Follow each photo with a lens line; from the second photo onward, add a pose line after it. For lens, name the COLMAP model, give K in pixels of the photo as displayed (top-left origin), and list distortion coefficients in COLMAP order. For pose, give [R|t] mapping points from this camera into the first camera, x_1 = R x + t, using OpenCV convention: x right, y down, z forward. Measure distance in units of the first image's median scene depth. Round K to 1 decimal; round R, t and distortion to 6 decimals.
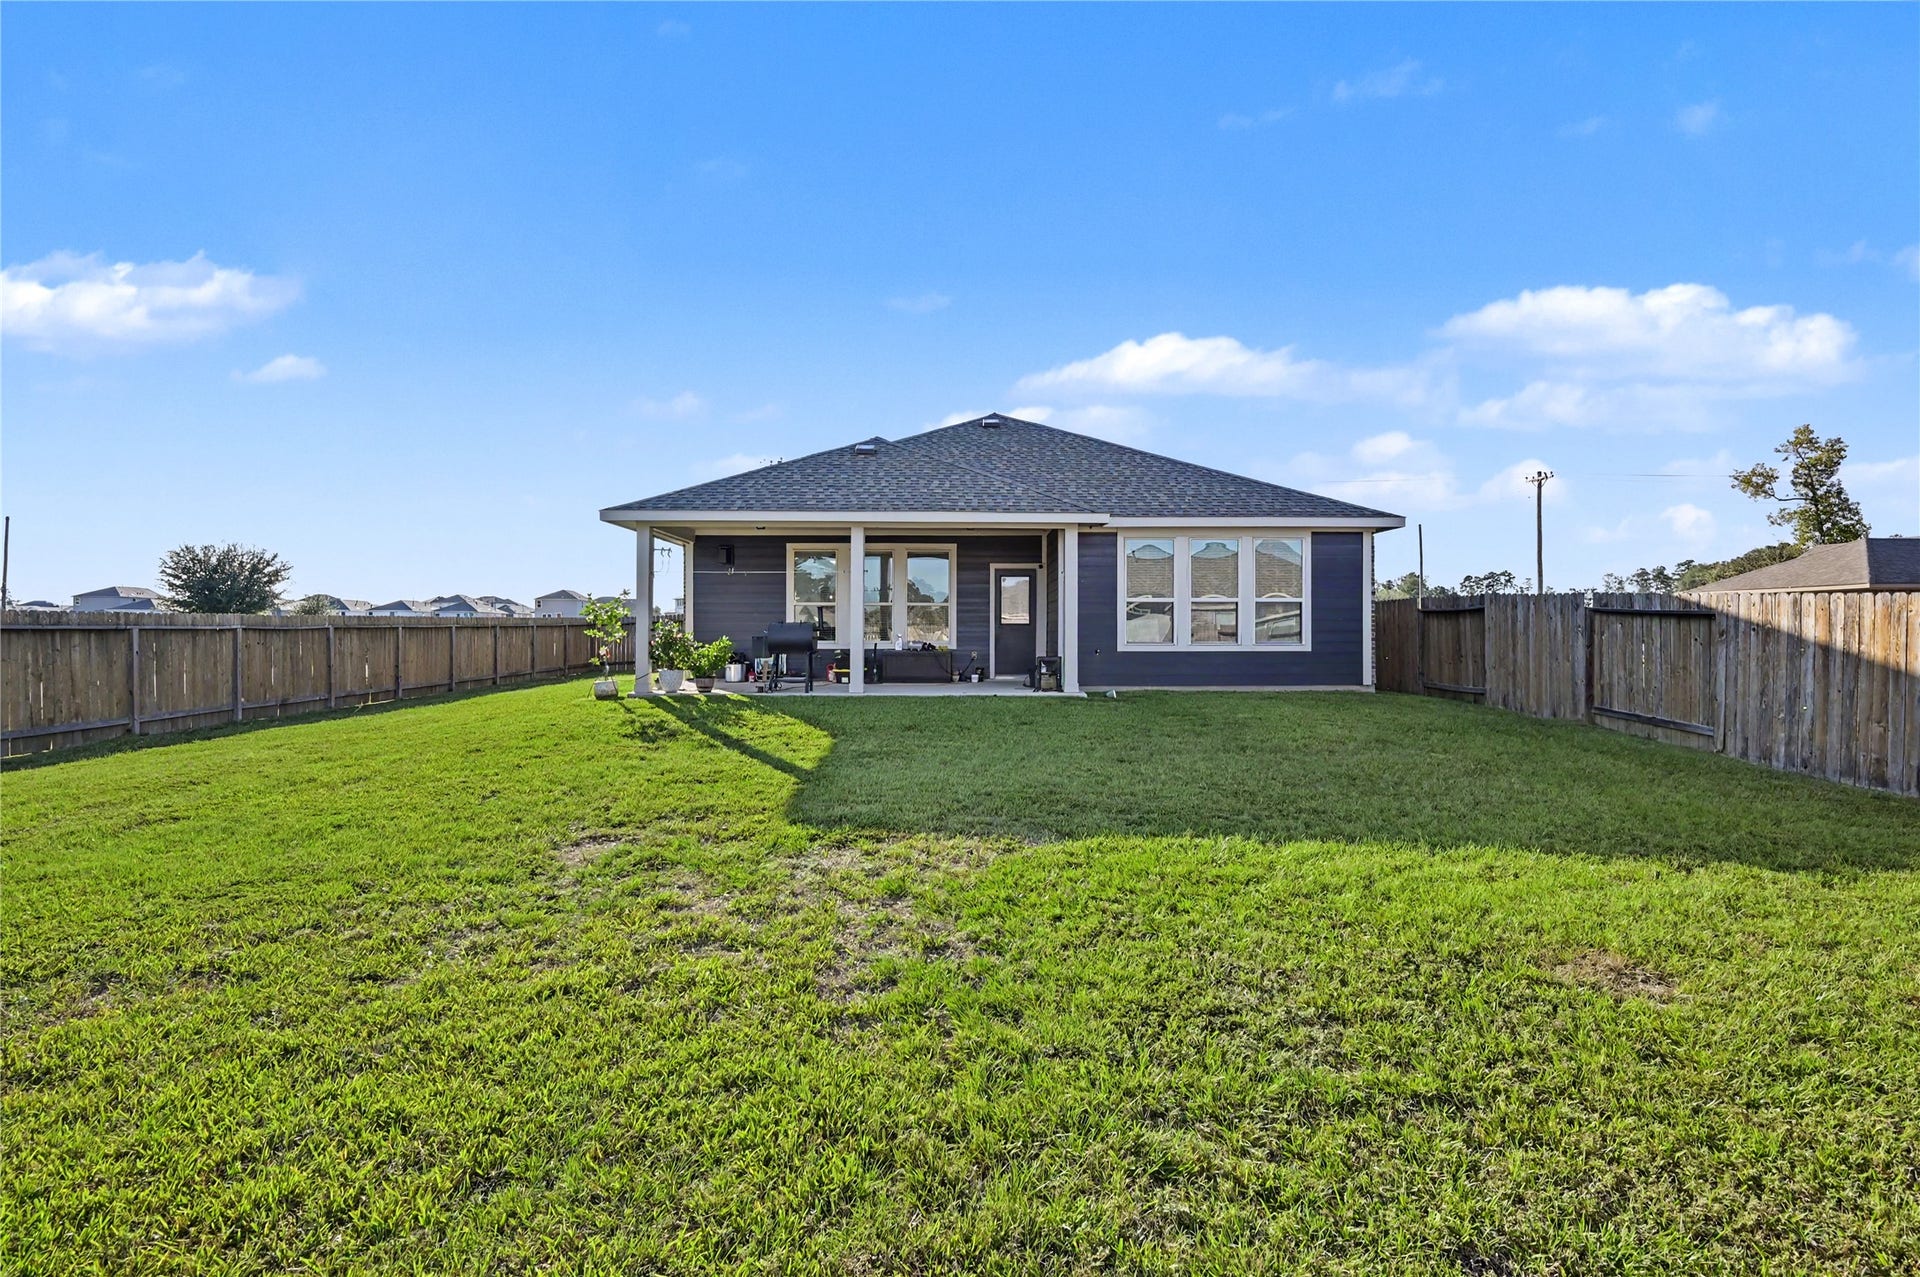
lens RADIAL K [[880.9, 0, 960.0], [0, 880.9, 638.5], [0, 0, 1]] dist [-0.001591, -0.000240]
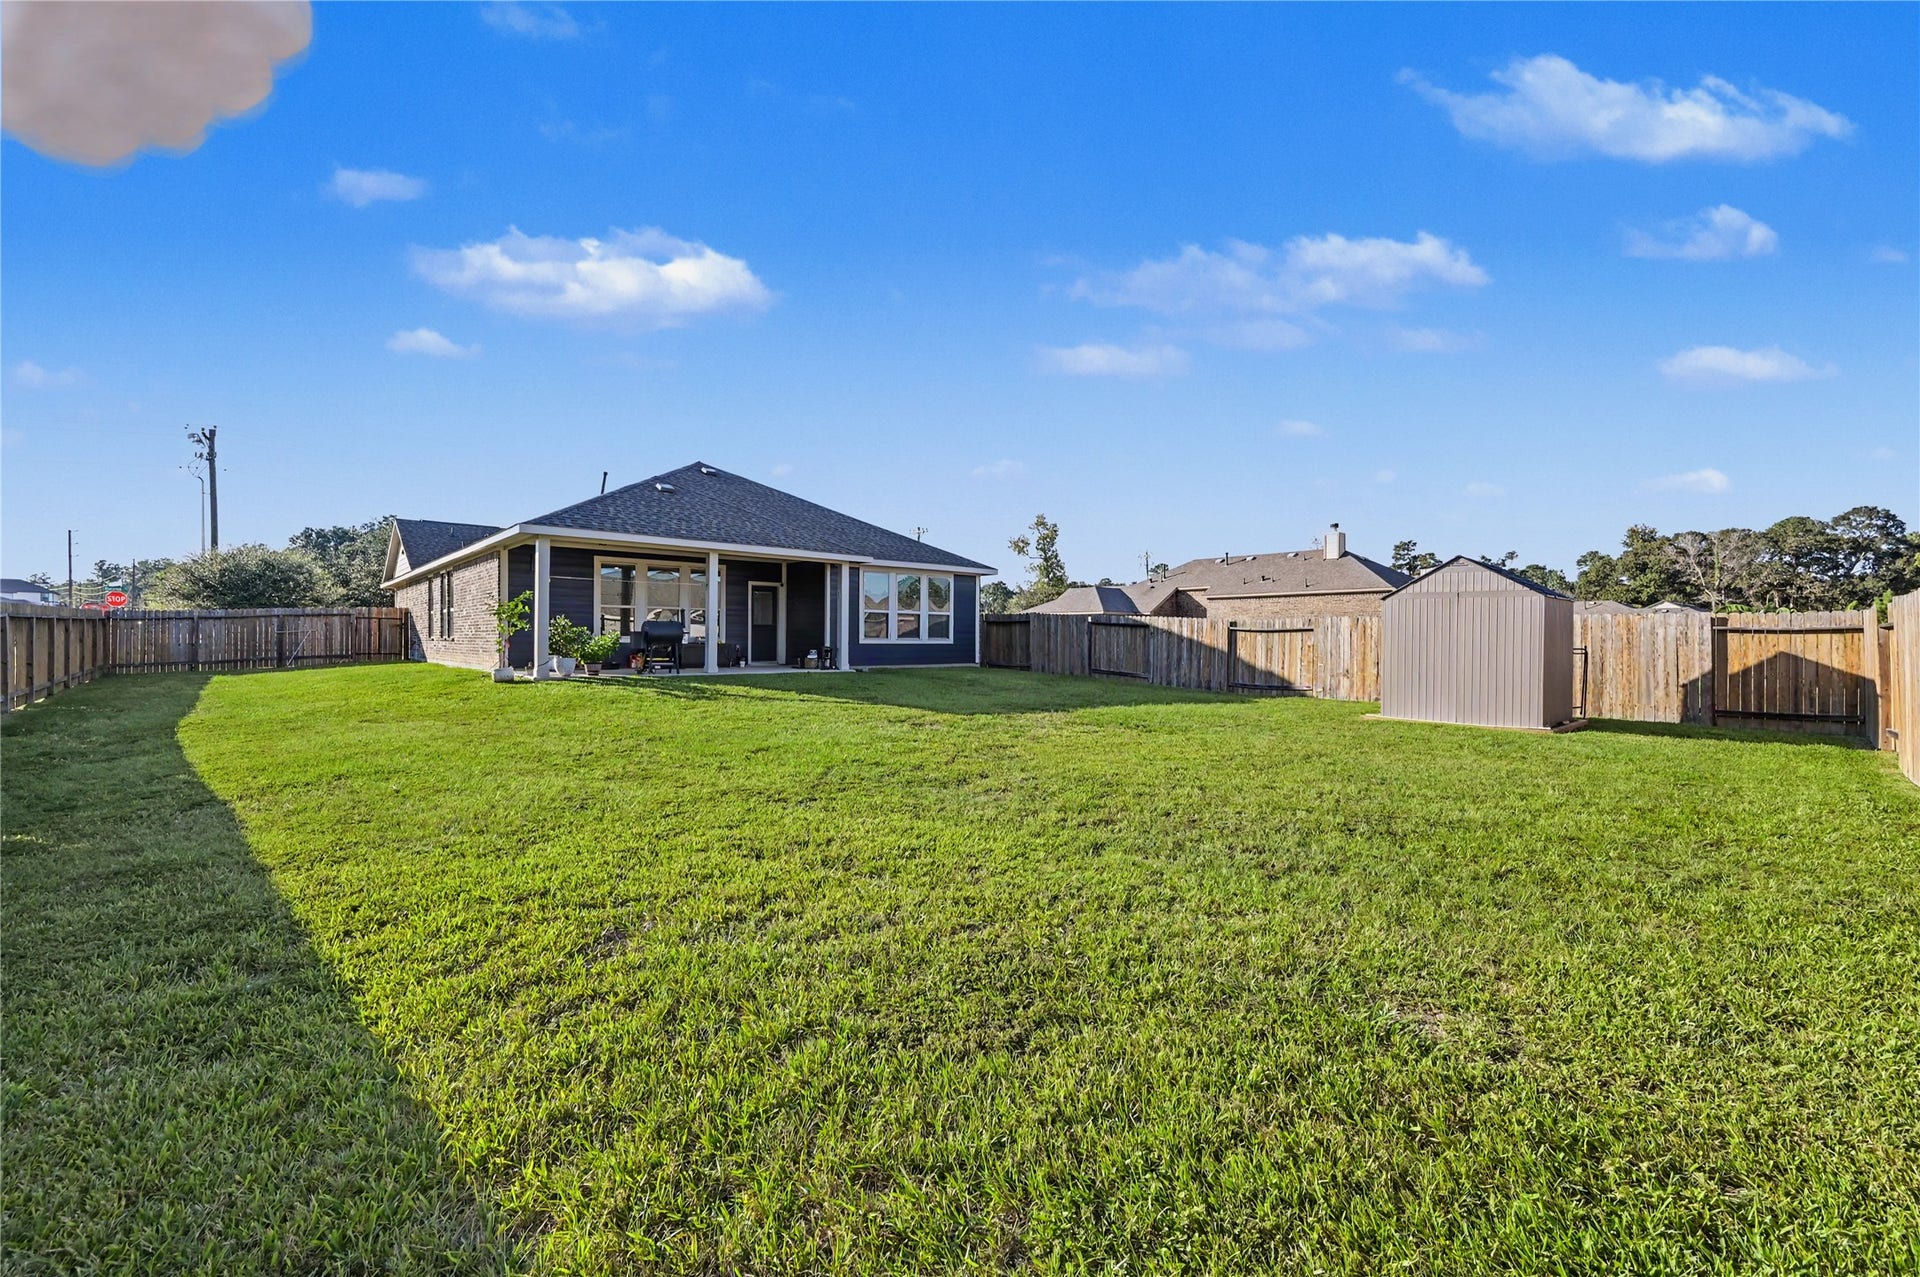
lens RADIAL K [[800.2, 0, 960.0], [0, 800.2, 638.5], [0, 0, 1]] dist [-0.000753, 0.000028]
pose [[0.757504, 0.005940, 0.652804, -0.608859], [-0.002208, 0.999976, -0.006537, 0.014379], [-0.652827, 0.003511, 0.757499, -0.190575]]
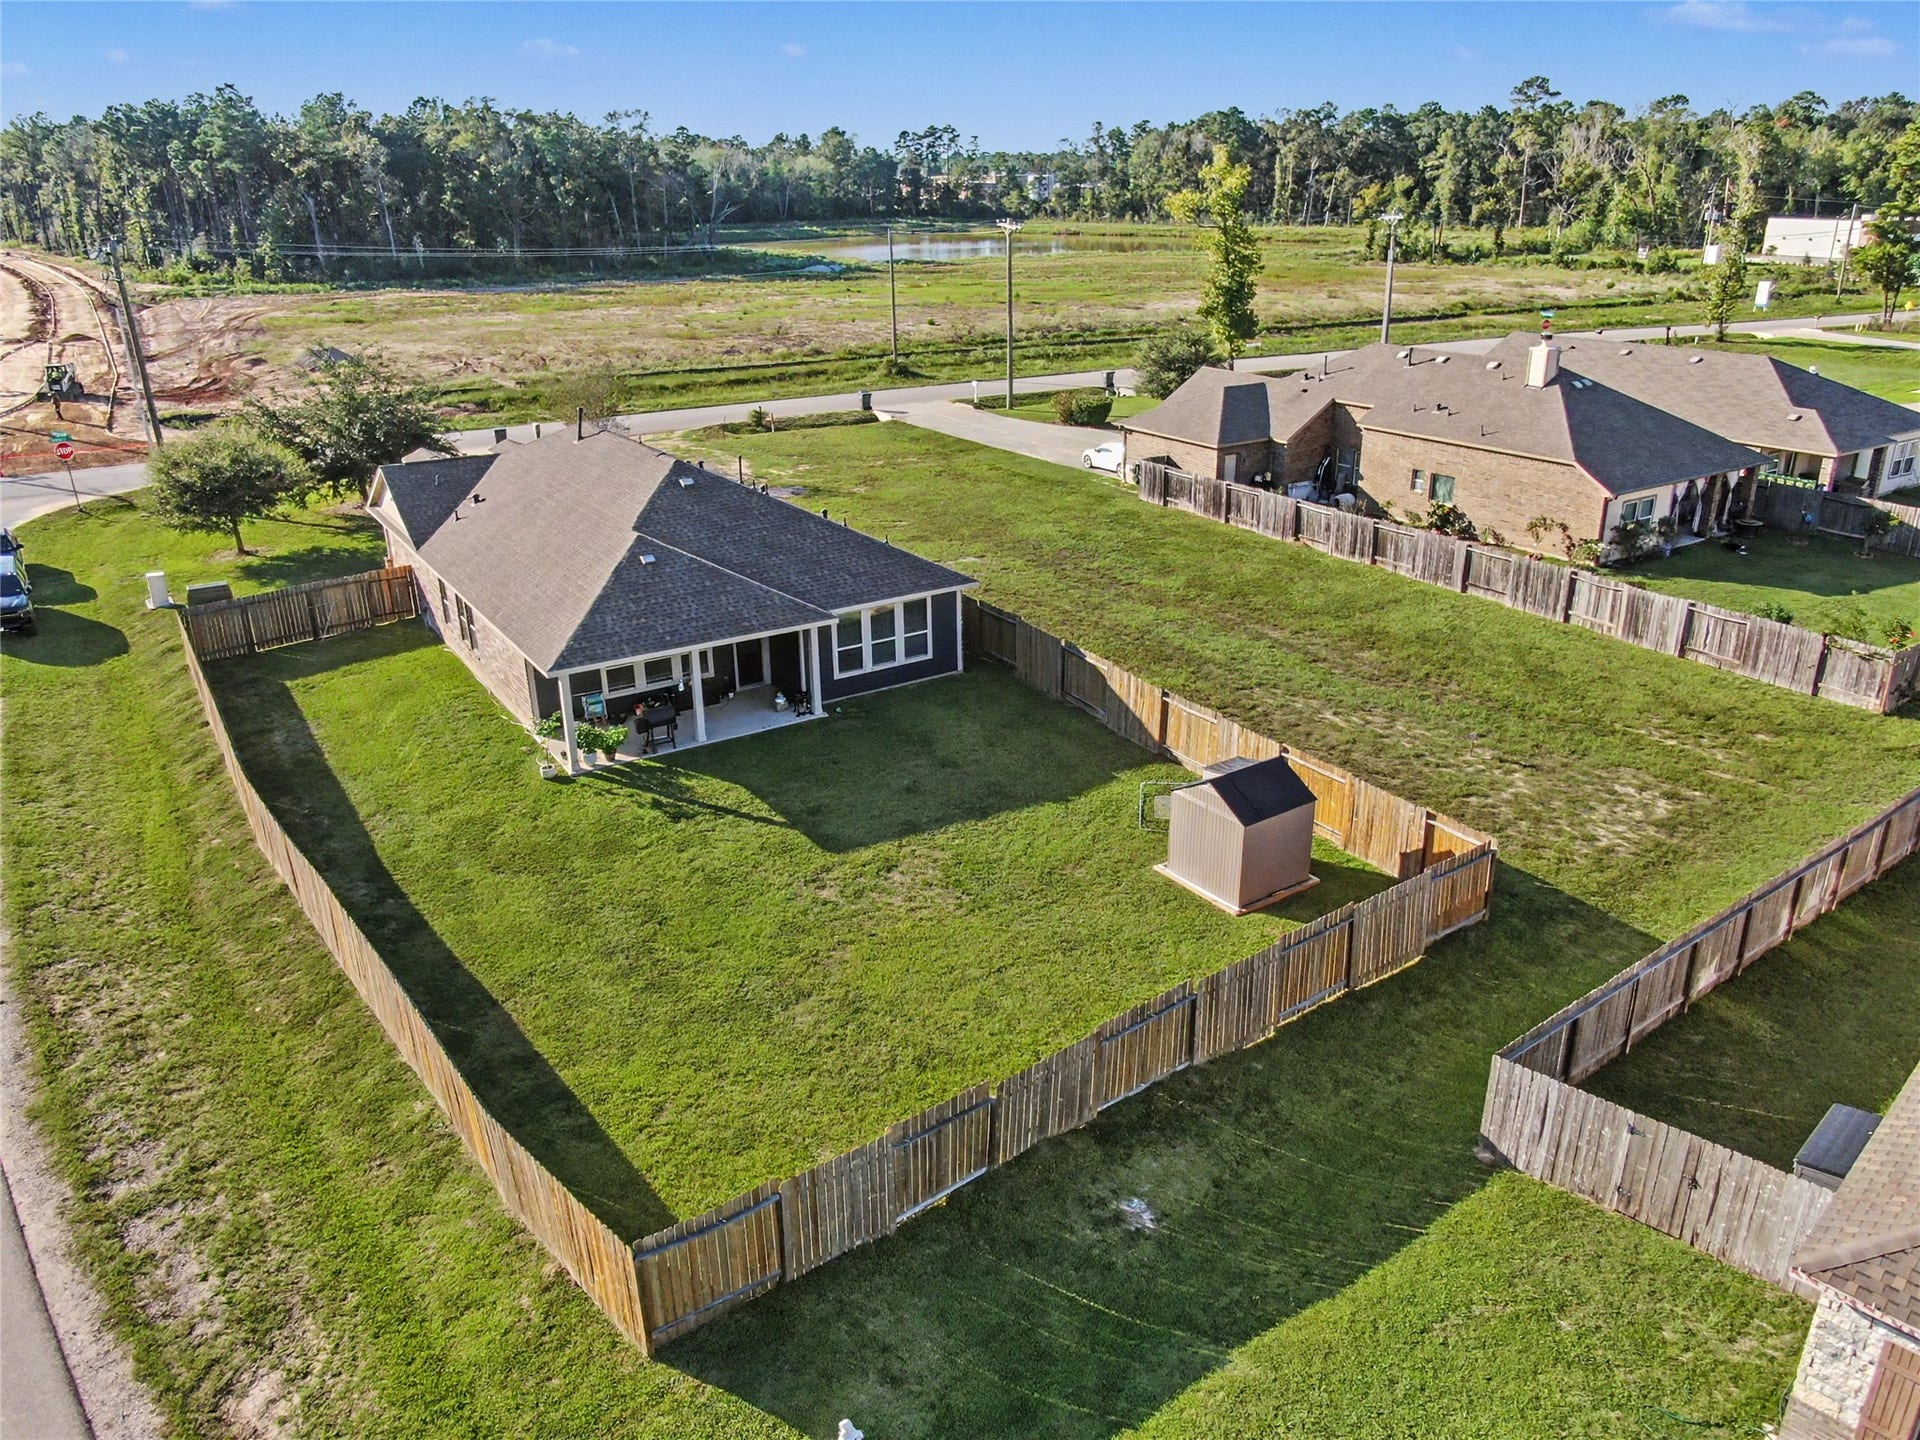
lens RADIAL K [[1349.3, 0, 960.0], [0, 1349.3, 720.0], [0, 0, 1]] dist [-0.014455, 0.004432]
pose [[0.844728, -0.203598, 0.494958, -0.905243], [0.012778, 0.932224, 0.361656, -0.838761], [-0.535044, -0.299176, 0.790077, -1.183600]]
